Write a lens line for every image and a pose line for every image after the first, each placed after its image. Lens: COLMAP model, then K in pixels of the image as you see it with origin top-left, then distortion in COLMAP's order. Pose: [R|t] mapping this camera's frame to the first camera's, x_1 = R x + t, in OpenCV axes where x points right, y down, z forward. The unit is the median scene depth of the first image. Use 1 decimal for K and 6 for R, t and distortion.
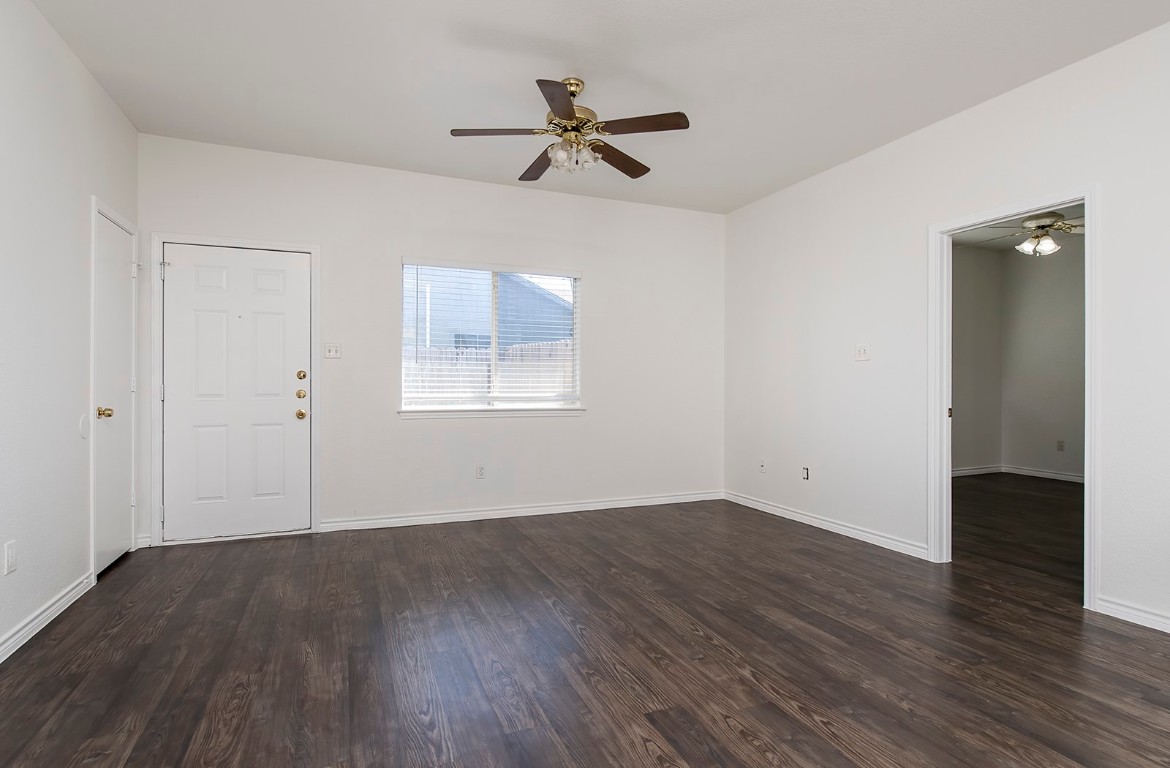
lens RADIAL K [[581.7, 0, 585.0], [0, 581.7, 384.0], [0, 0, 1]] dist [0.004165, -0.023467]
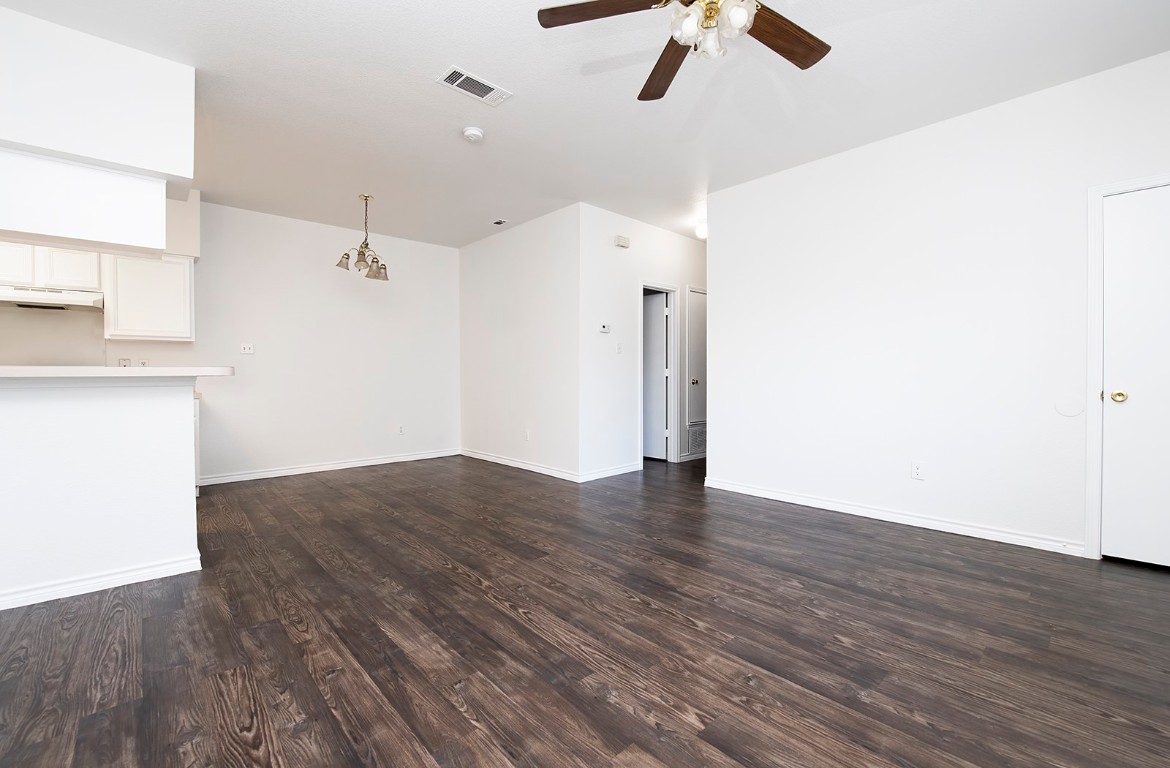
lens RADIAL K [[474.2, 0, 585.0], [0, 474.2, 384.0], [0, 0, 1]] dist [-0.022878, 0.000116]
pose [[-0.937839, 0.006391, -0.347012, 0.336137], [0.000066, 0.999834, 0.018237, 0.014773], [0.347071, 0.017080, -0.937683, 1.606540]]
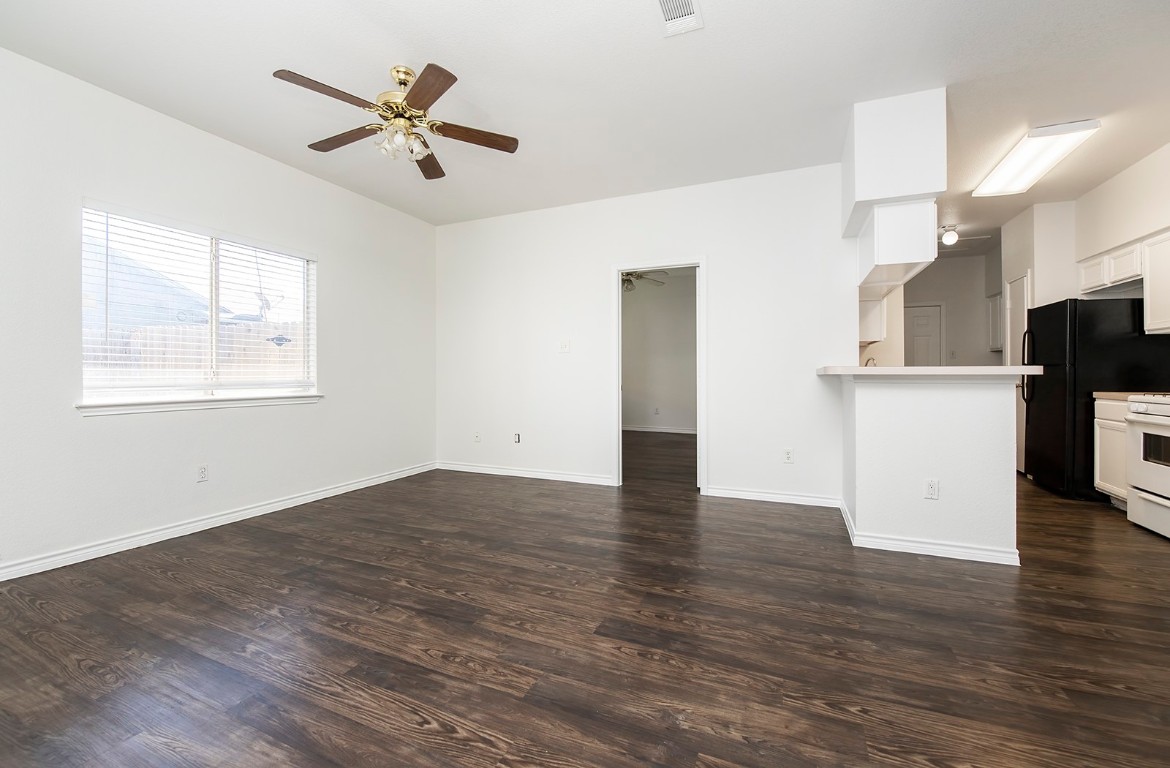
lens RADIAL K [[474.2, 0, 585.0], [0, 474.2, 384.0], [0, 0, 1]] dist [-0.022878, 0.000116]
pose [[0.716873, -0.020185, 0.696911, -0.405819], [0.002911, 0.999659, 0.025960, 0.006690], [-0.697198, -0.016581, 0.716687, 0.202285]]
